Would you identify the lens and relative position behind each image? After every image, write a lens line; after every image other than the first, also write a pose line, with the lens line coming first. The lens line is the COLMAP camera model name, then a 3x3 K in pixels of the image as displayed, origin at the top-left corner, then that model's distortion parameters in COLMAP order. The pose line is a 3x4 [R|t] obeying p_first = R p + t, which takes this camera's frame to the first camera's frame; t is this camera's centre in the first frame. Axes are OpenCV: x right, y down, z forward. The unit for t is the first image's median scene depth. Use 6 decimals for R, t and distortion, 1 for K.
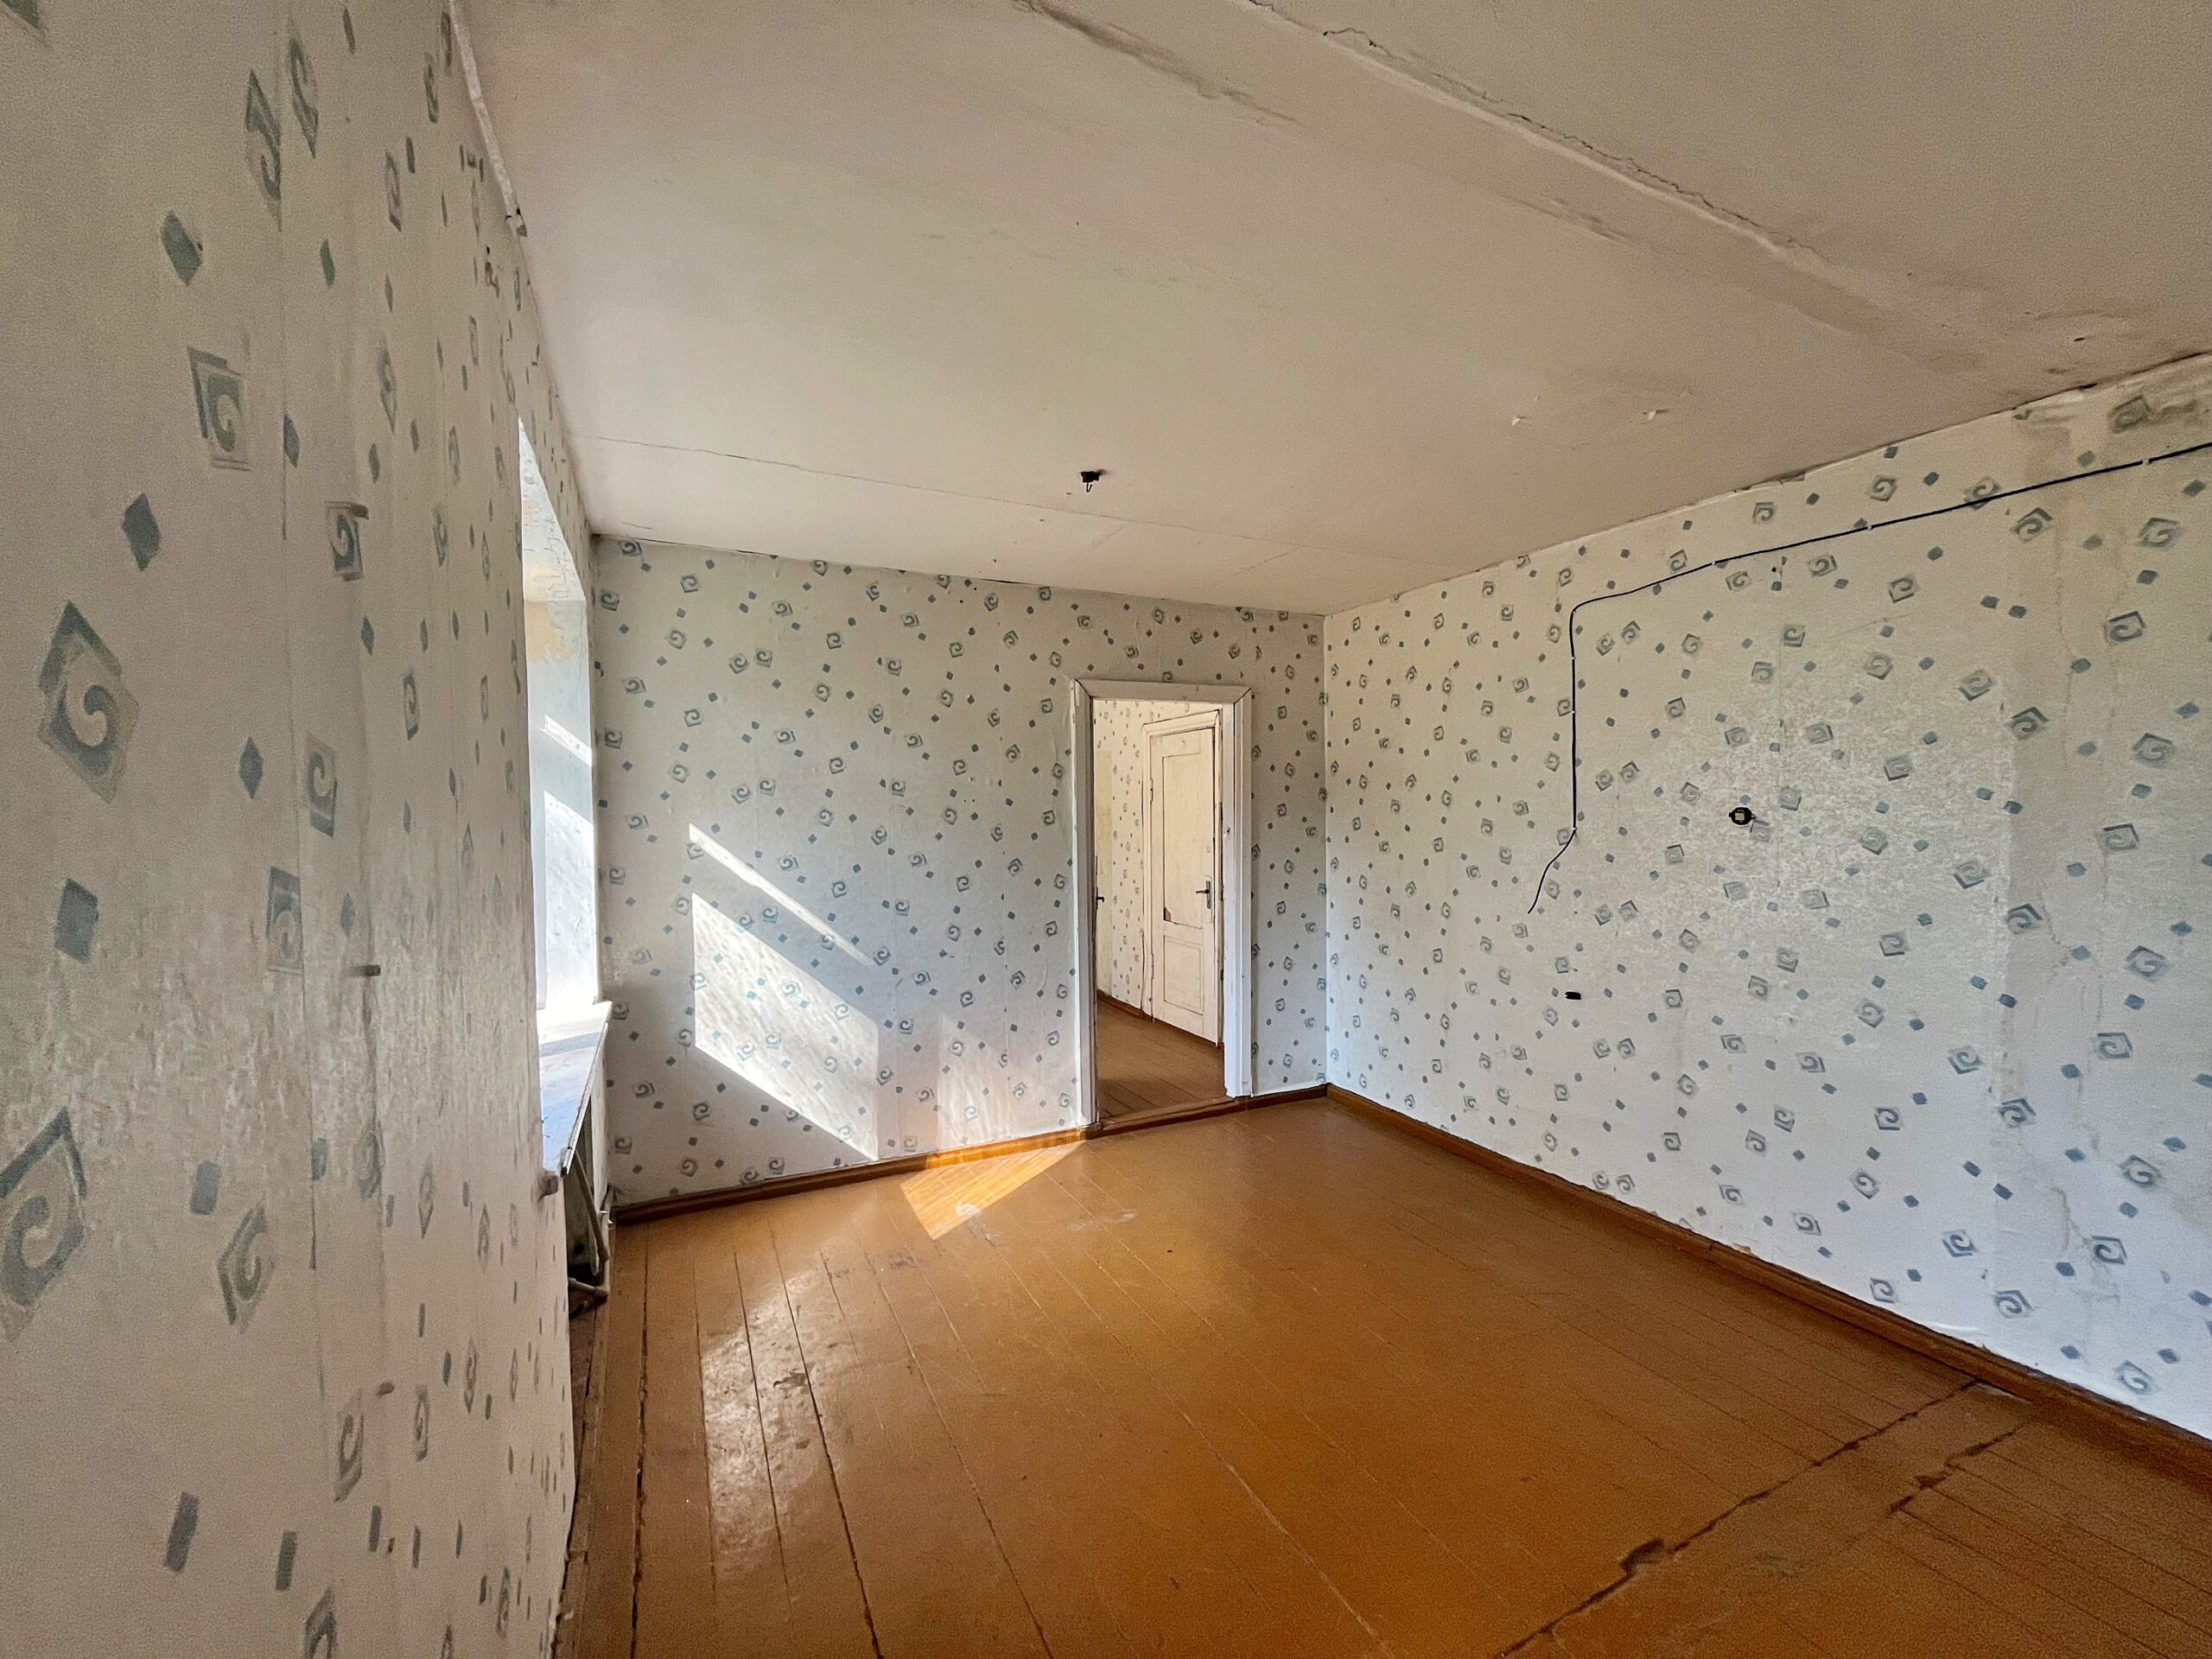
lens RADIAL K [[890.1, 0, 1103.9], [0, 890.1, 833.1], [0, 0, 1]] dist [-0.003497, -0.000409]
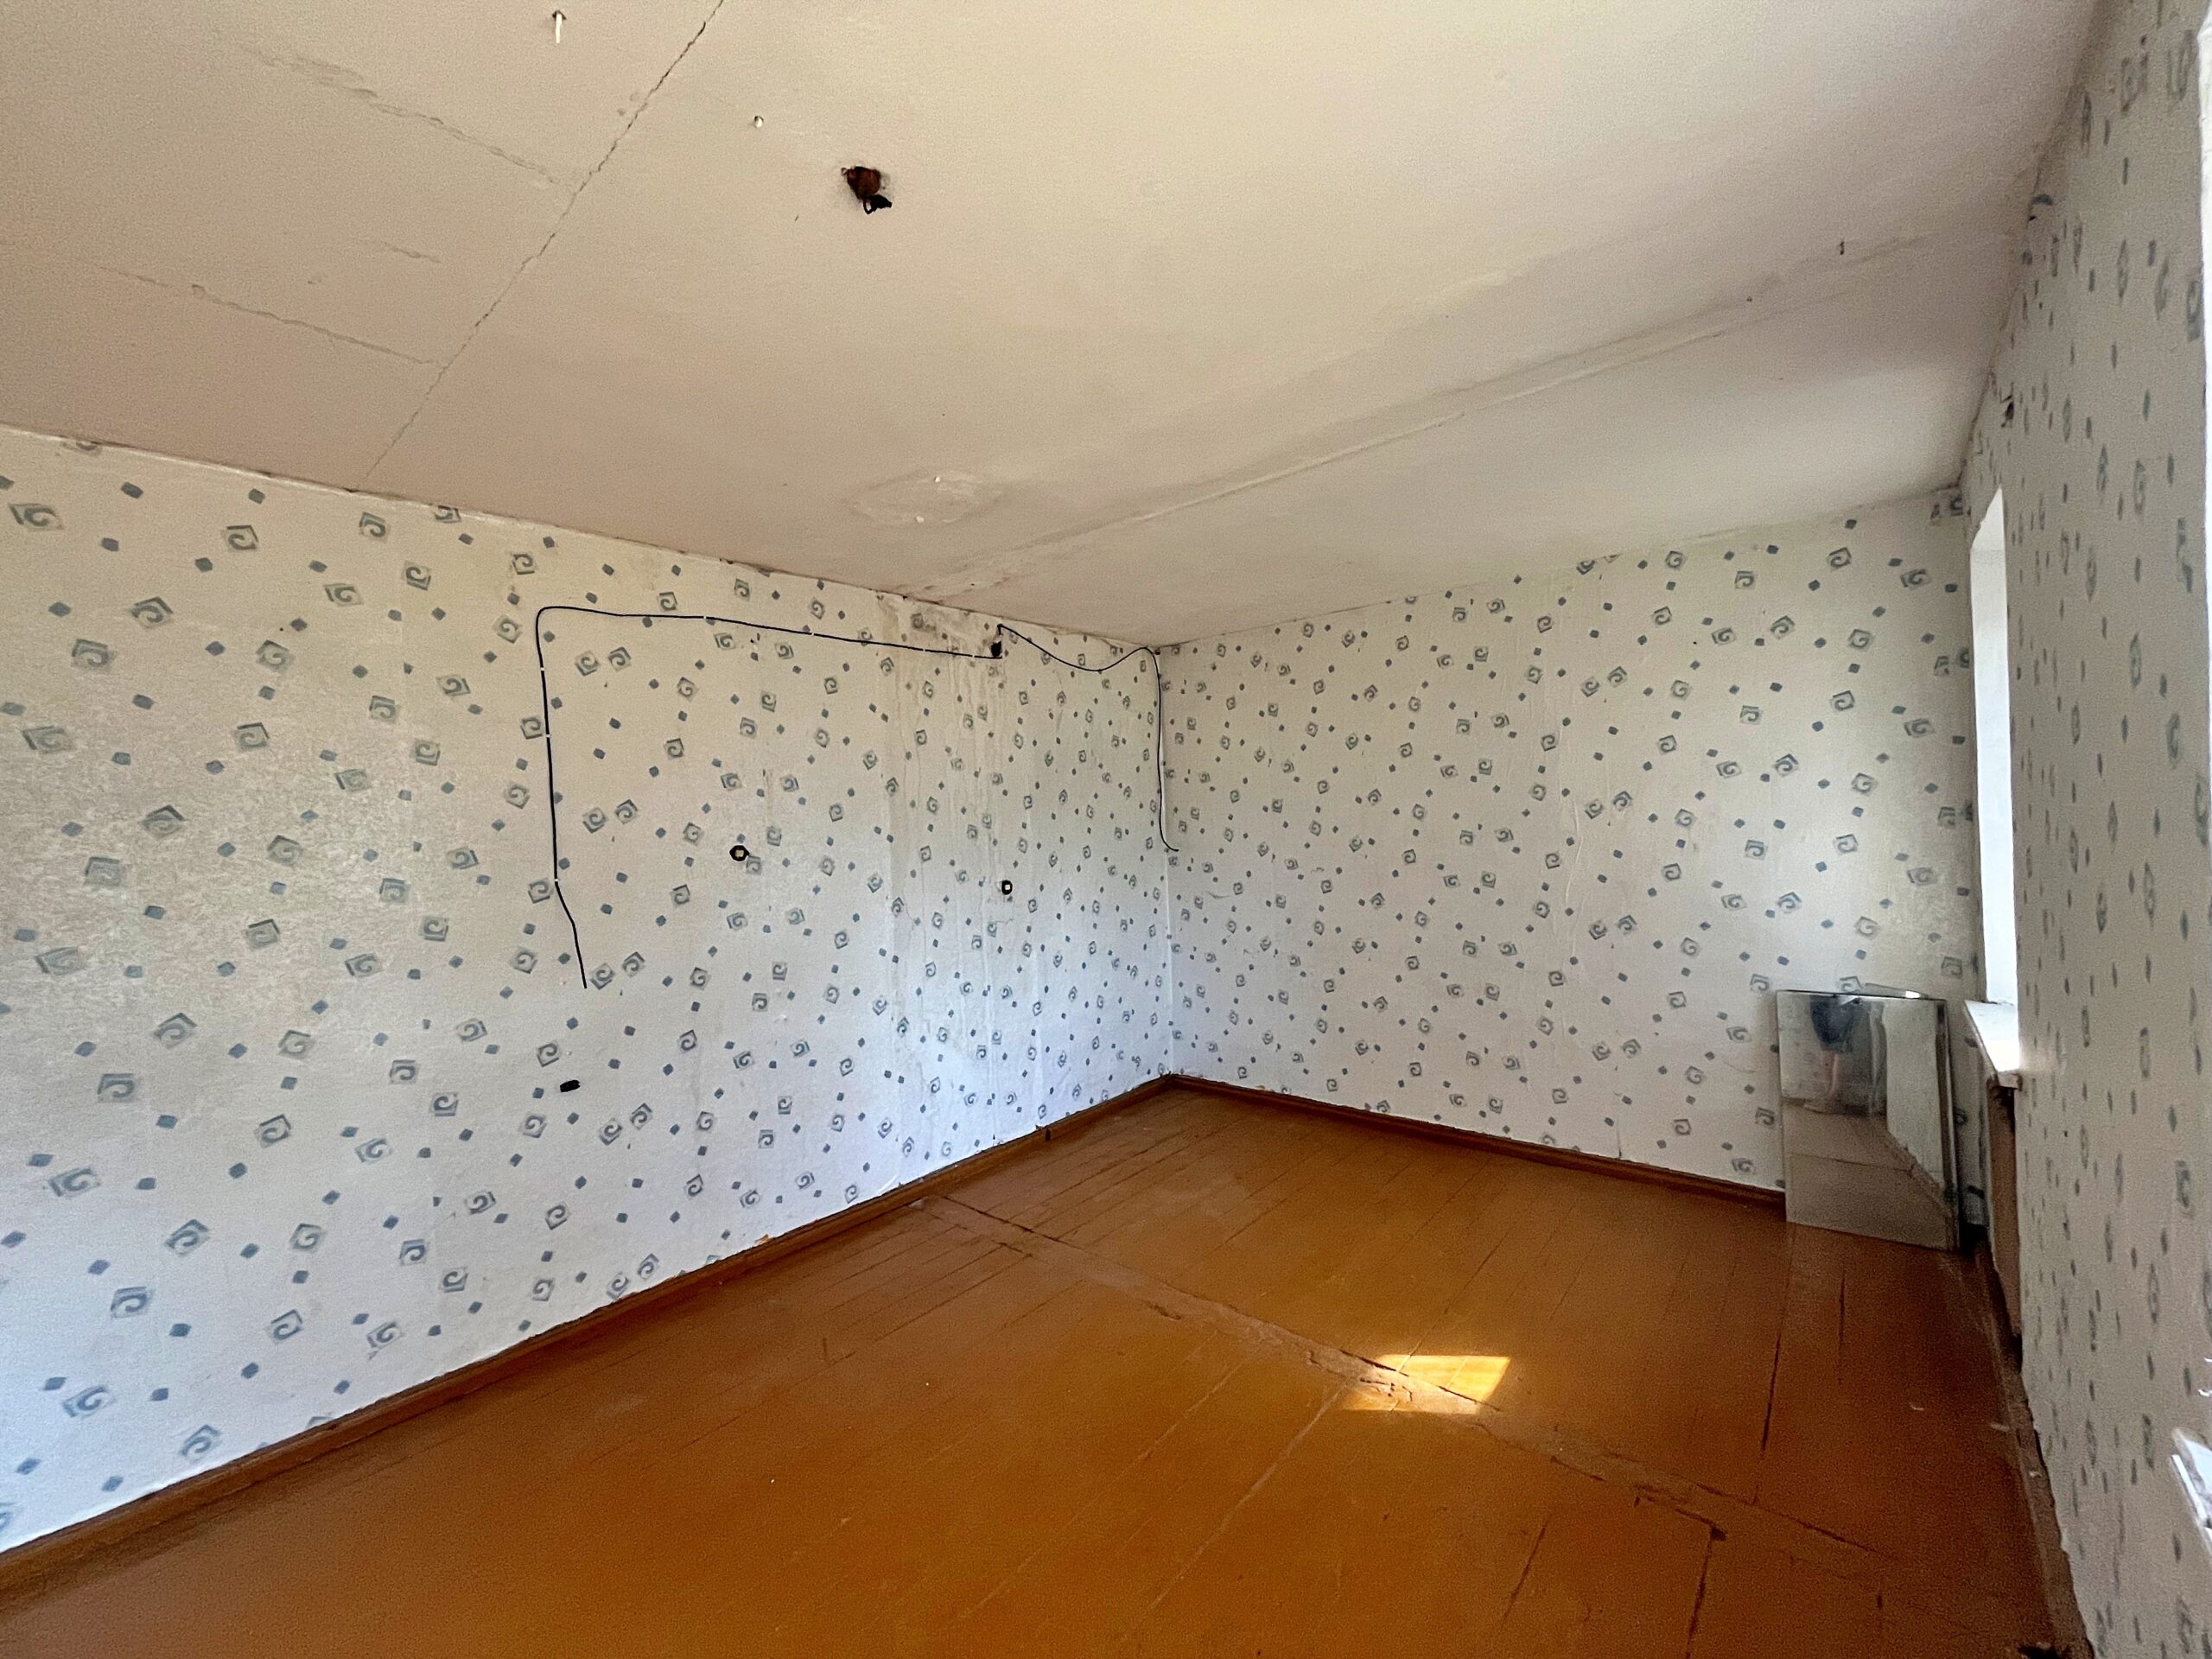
lens RADIAL K [[890.1, 0, 1102.6], [0, 890.1, 834.1], [0, 0, 1]] dist [-0.003497, -0.000409]
pose [[-0.389810, 0.012020, 0.920817, -0.408911], [0.070646, 0.997358, 0.016888, -0.025031], [-0.918182, 0.071635, -0.389629, 0.851829]]
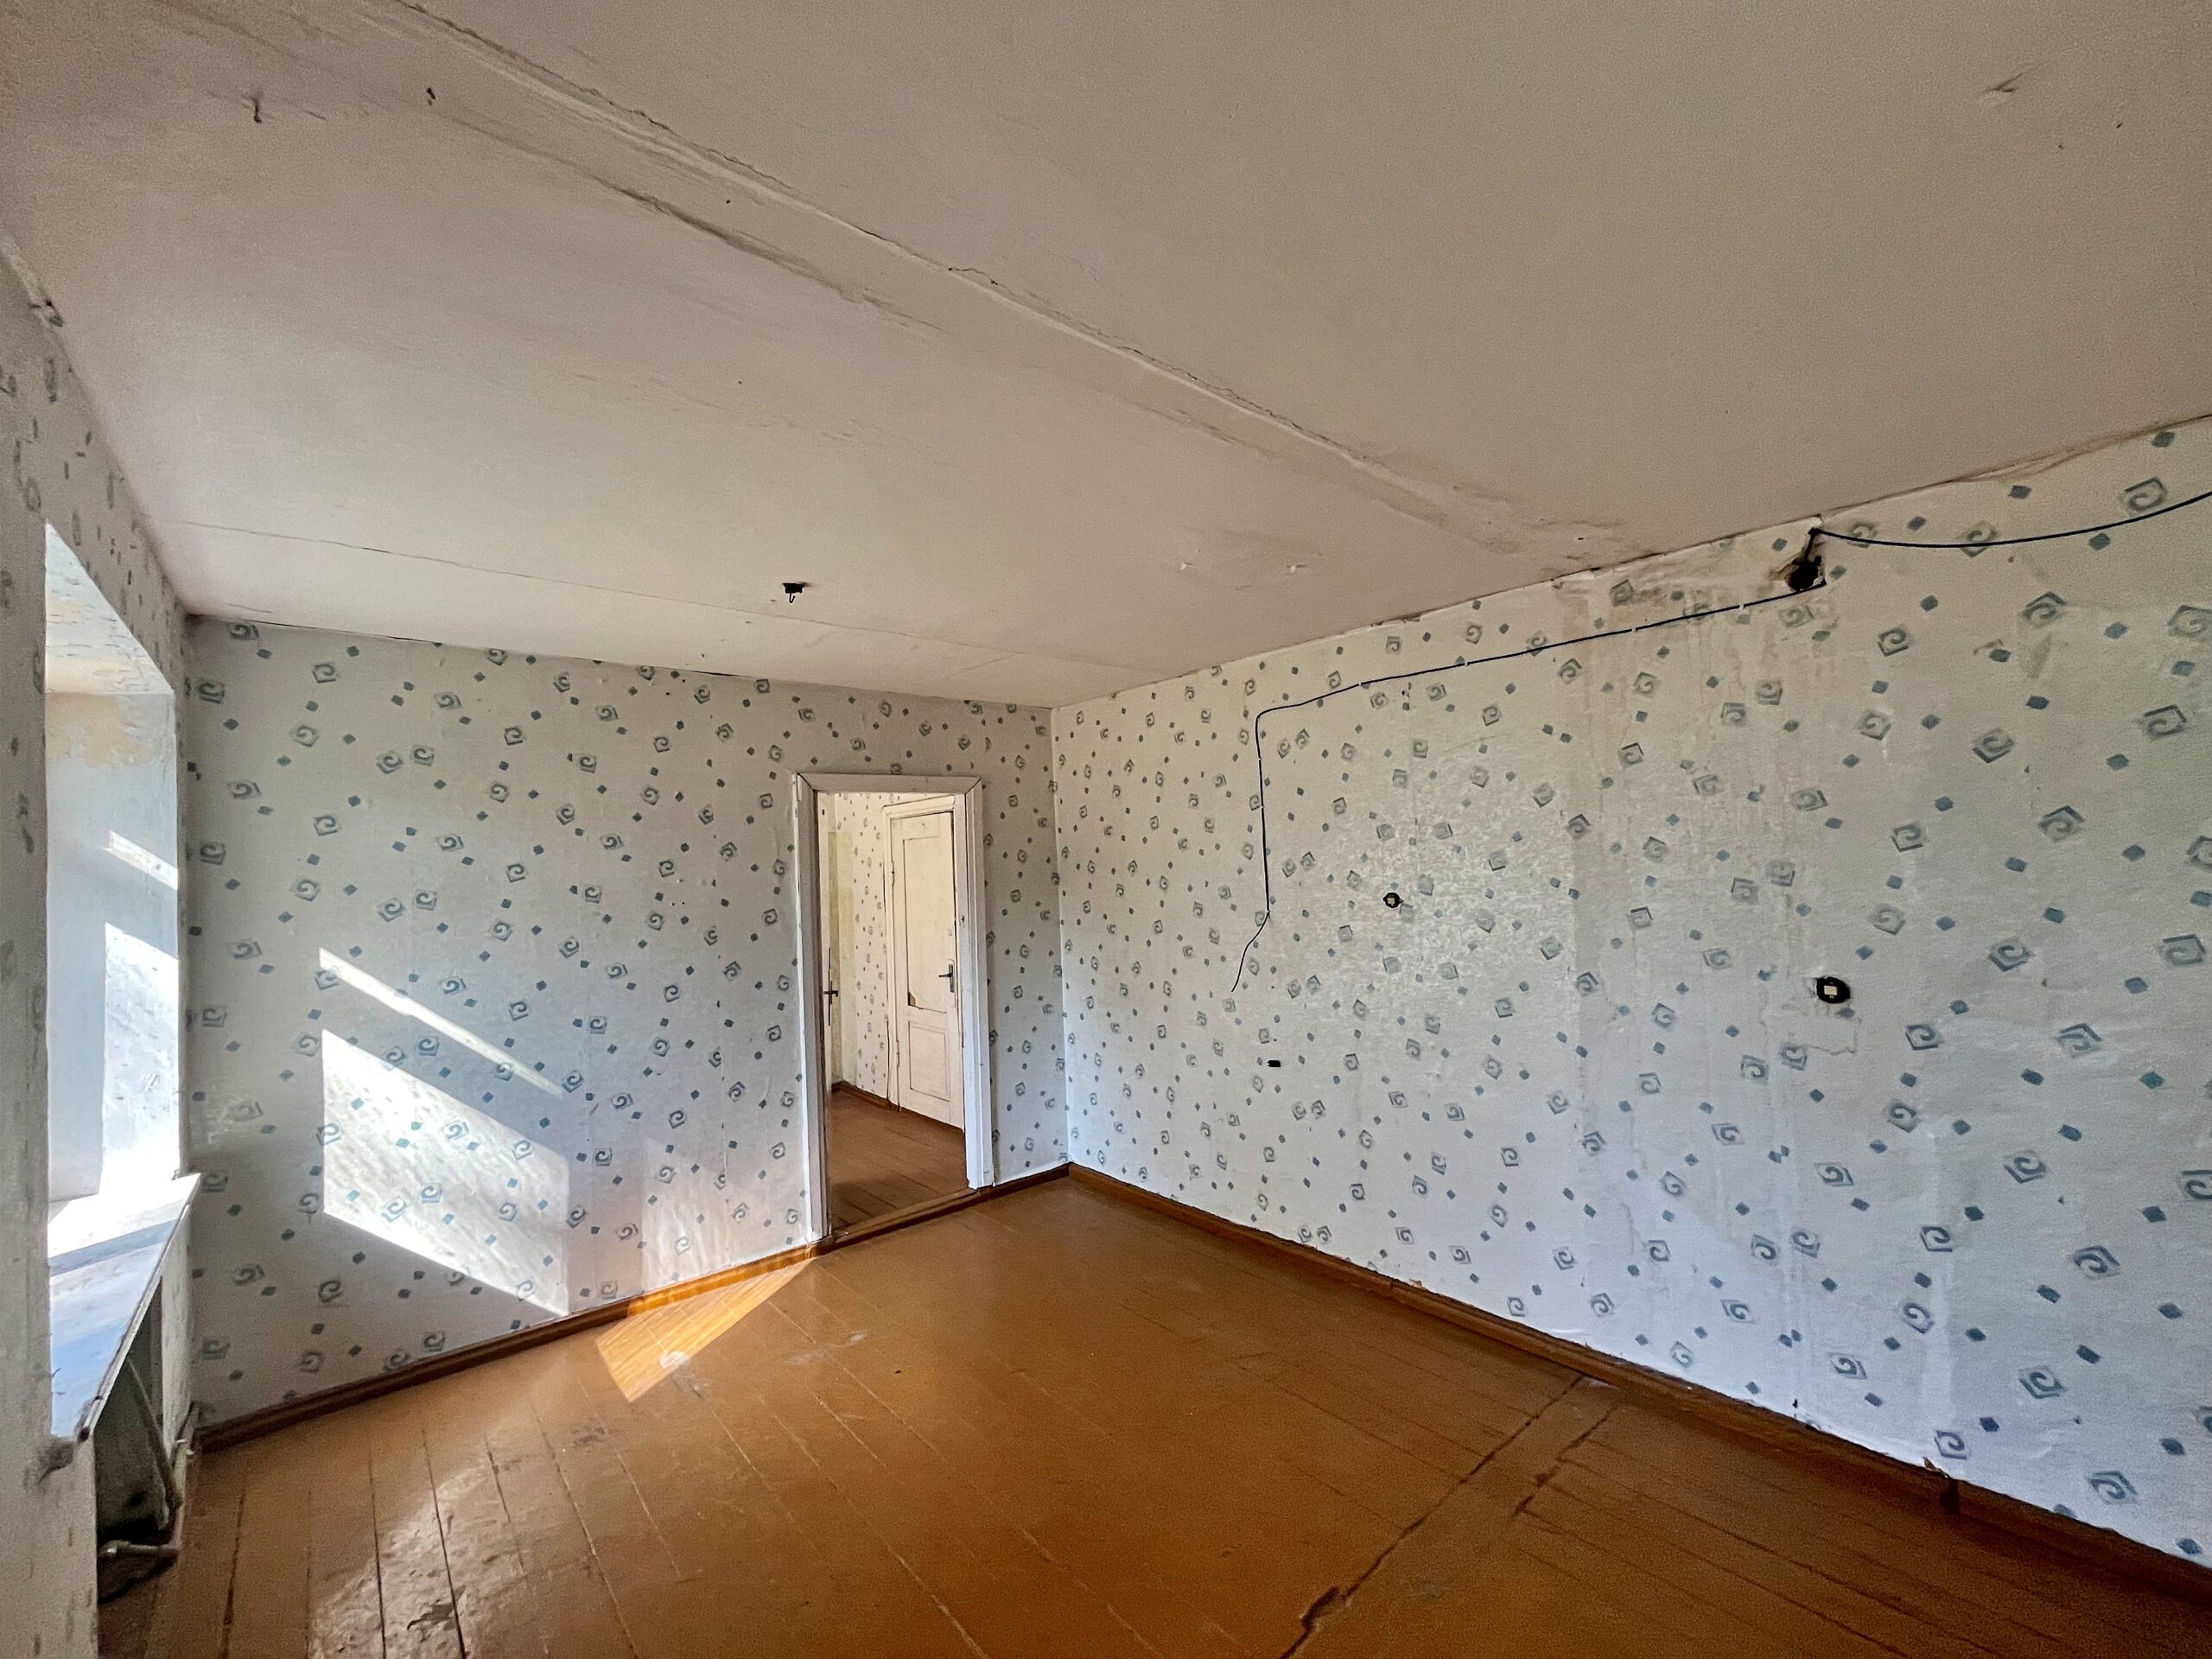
lens RADIAL K [[890.1, 0, 1103.1], [0, 890.1, 833.0], [0, 0, 1]] dist [-0.003497, -0.000409]
pose [[0.966032, -0.018541, 0.257755, 0.045236], [0.036035, 0.997343, -0.063316, -0.039471], [-0.255897, 0.070454, 0.964133, -0.026464]]
